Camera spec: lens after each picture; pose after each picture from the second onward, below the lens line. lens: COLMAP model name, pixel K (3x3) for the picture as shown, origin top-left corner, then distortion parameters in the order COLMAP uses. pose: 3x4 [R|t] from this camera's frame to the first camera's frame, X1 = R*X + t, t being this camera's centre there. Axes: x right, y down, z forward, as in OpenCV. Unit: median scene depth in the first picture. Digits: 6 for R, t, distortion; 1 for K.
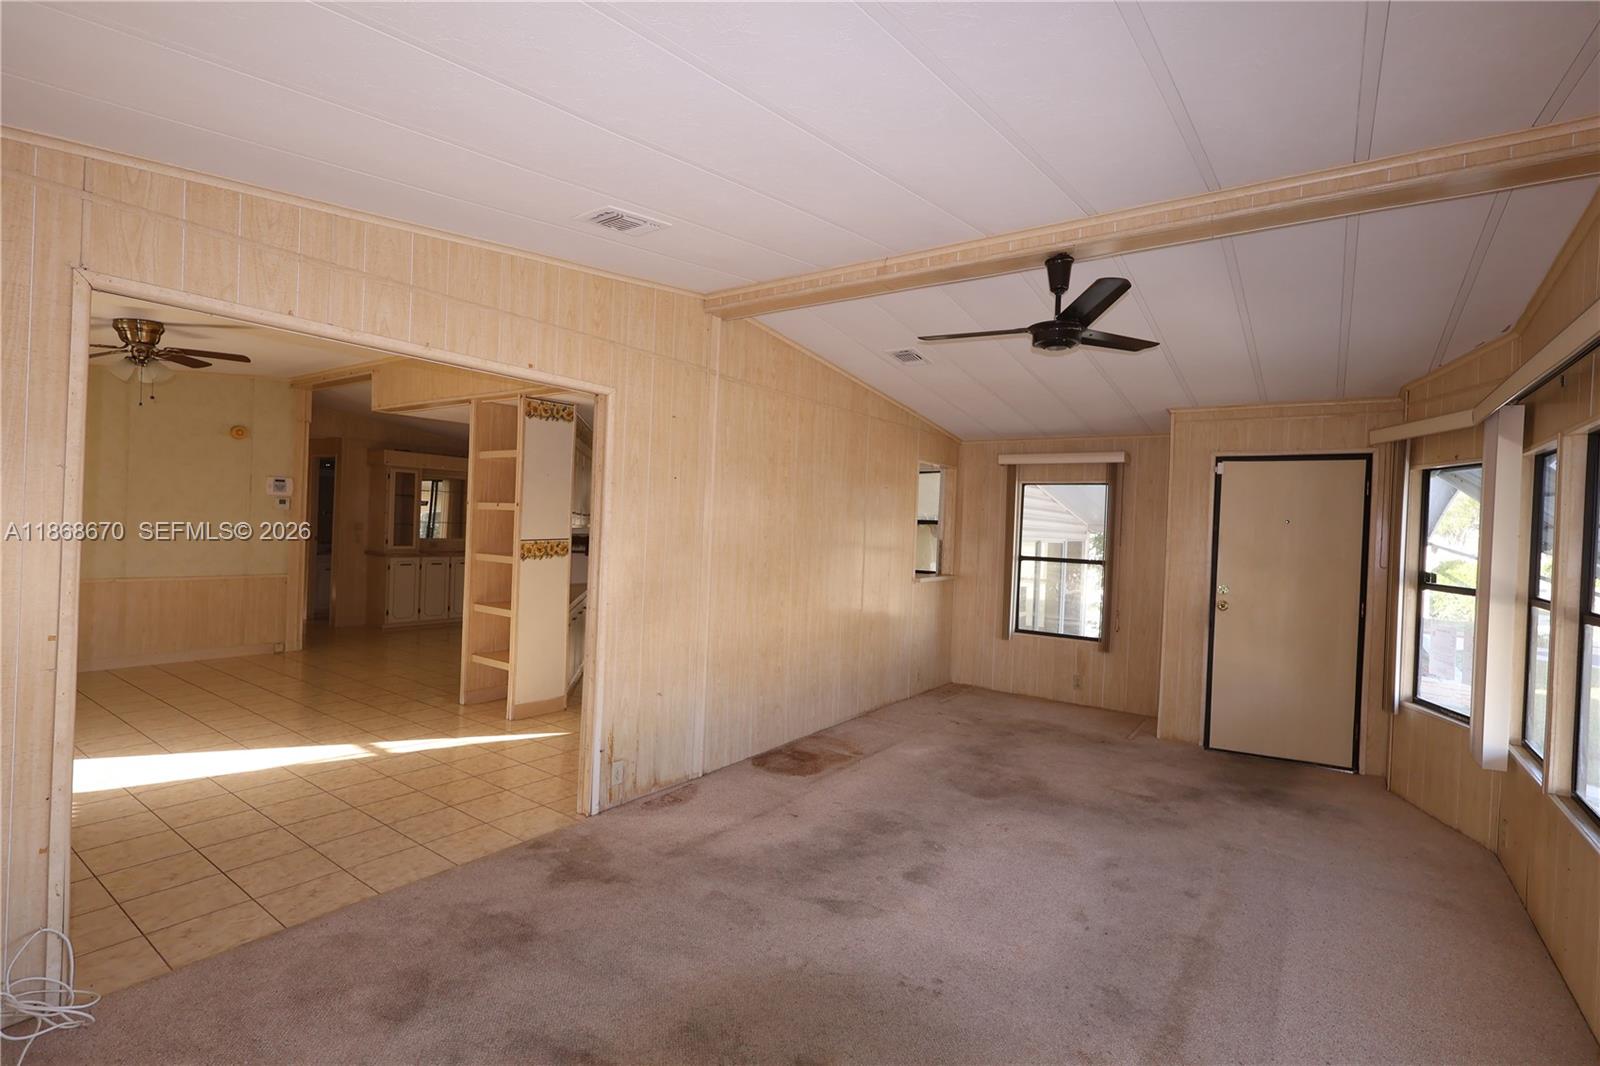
lens RADIAL K [[738.0, 0, 794.7], [0, 738.0, 529.3], [0, 0, 1]] dist [-0.000547, 0.000303]
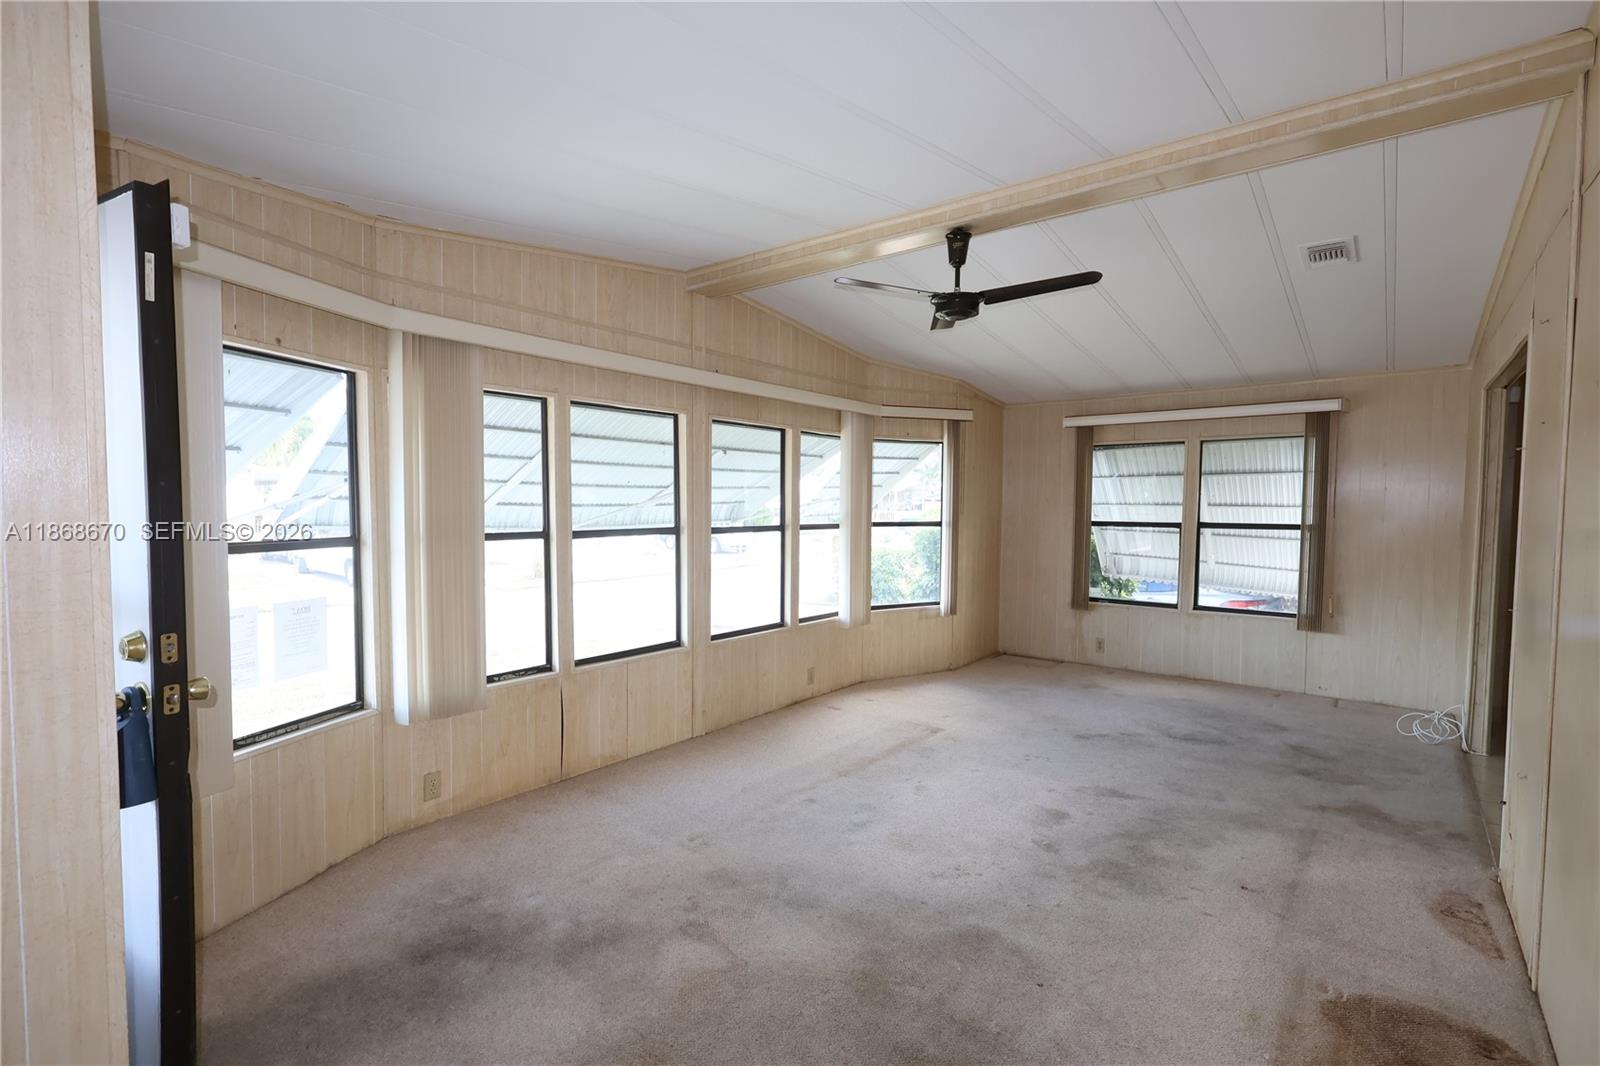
lens RADIAL K [[738.0, 0, 794.7], [0, 738.0, 529.3], [0, 0, 1]] dist [-0.000547, 0.000303]
pose [[-0.997190, -0.049051, 0.056626, 0.299065], [-0.046081, 0.997550, 0.052629, 0.008668], [-0.059068, 0.049871, -0.997007, 1.225714]]
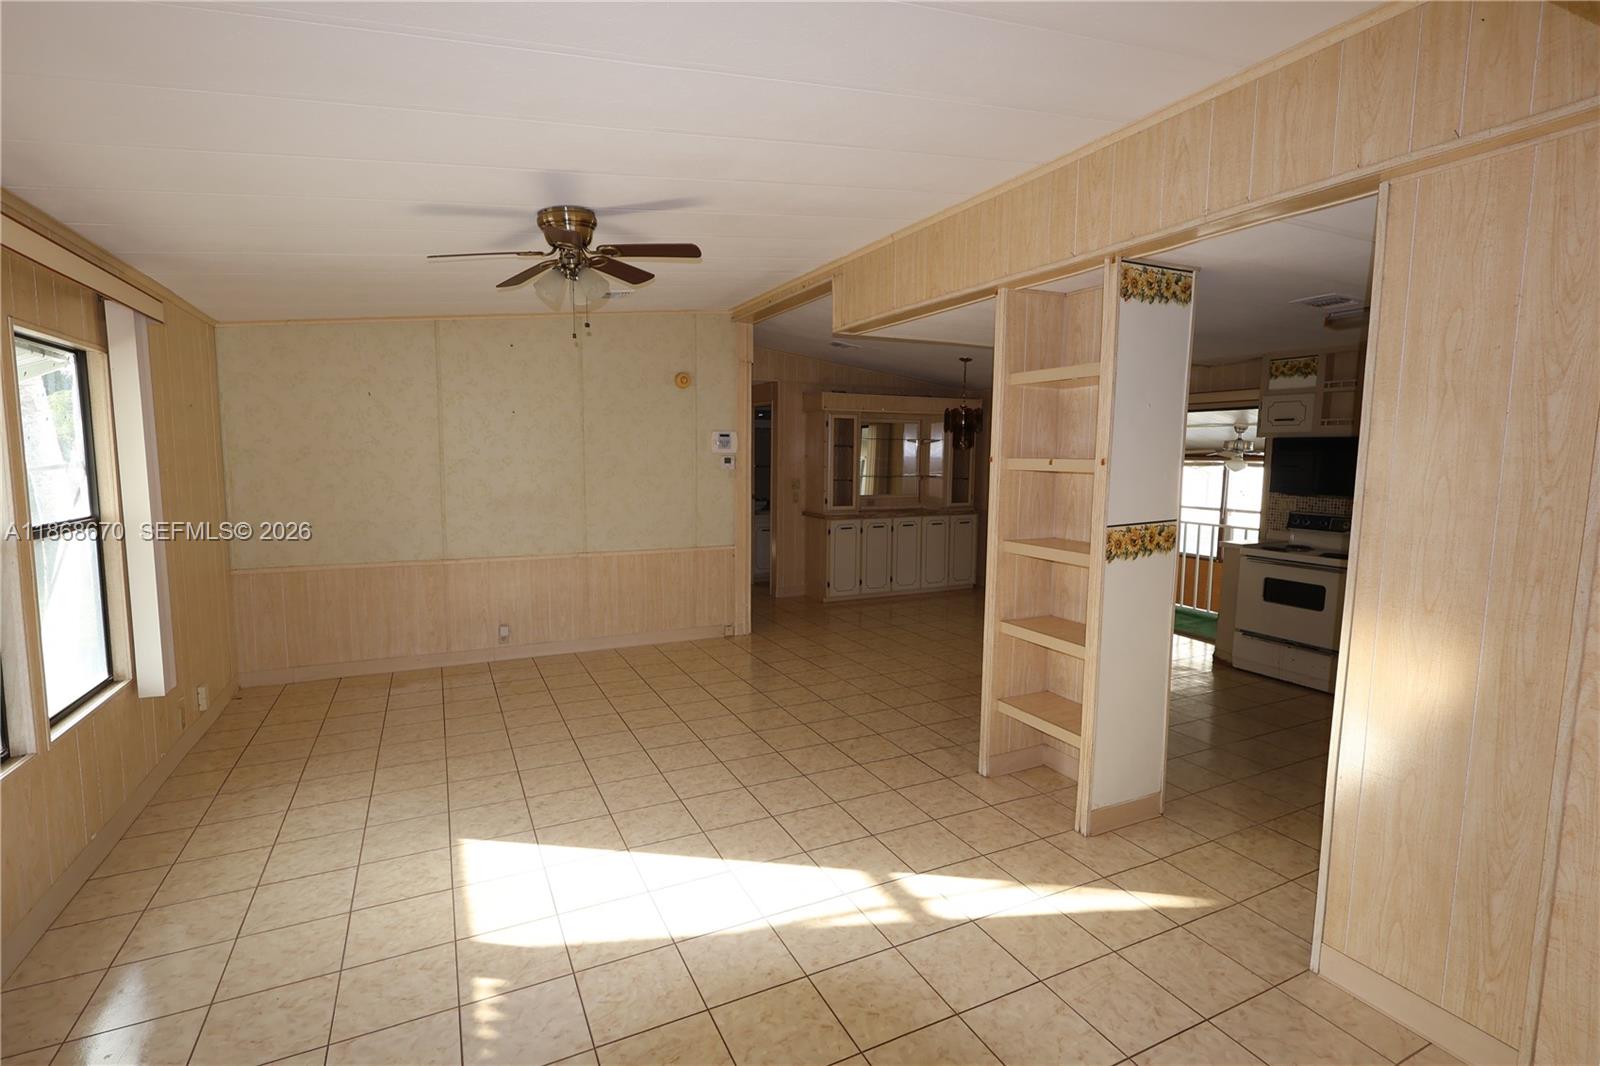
lens RADIAL K [[738.0, 0, 794.7], [0, 738.0, 529.3], [0, 0, 1]] dist [-0.000547, 0.000303]
pose [[0.881829, 0.016696, -0.471274, -0.316805], [0.022466, 0.996751, 0.077350, -0.031232], [0.471034, -0.078797, 0.878588, 0.401404]]
